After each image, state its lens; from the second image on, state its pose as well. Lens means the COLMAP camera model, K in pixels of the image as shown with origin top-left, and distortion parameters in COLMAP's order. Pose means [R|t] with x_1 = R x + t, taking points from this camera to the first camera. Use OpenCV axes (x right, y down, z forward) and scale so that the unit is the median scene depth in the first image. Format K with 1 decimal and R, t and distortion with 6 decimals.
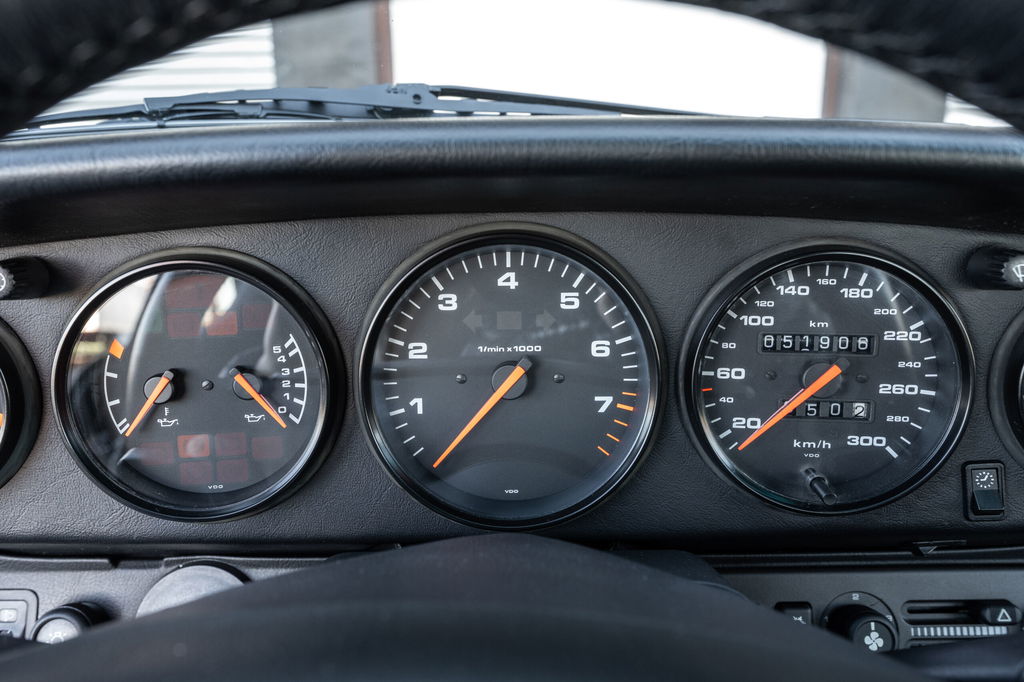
lens RADIAL K [[707.0, 0, 508.3], [0, 707.0, 344.2], [0, 0, 1]] dist [-0.005286, 0.005286]
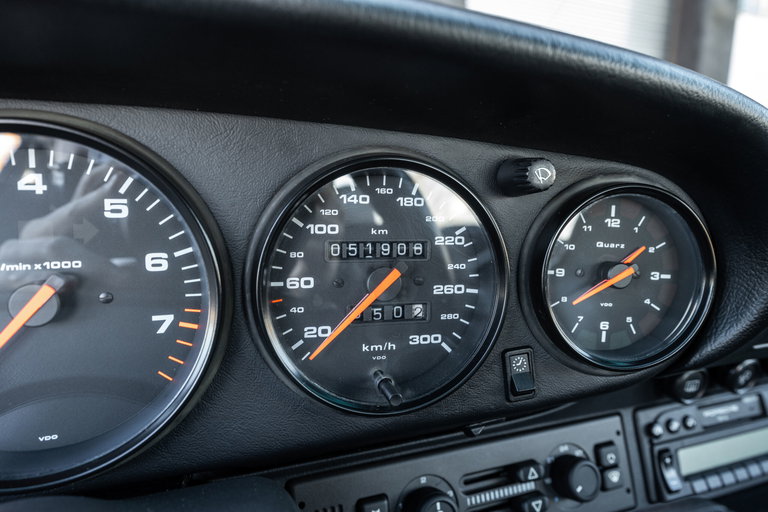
lens RADIAL K [[549.6, 0, 383.8], [0, 549.6, 254.4], [0, 0, 1]] dist [-0.003375, 0.007826]
pose [[0.919291, -0.027723, 0.392600, 0.123179], [0.046207, 0.998220, -0.037707, 0.036426], [-0.390856, 0.052805, 0.918936, 0.247283]]
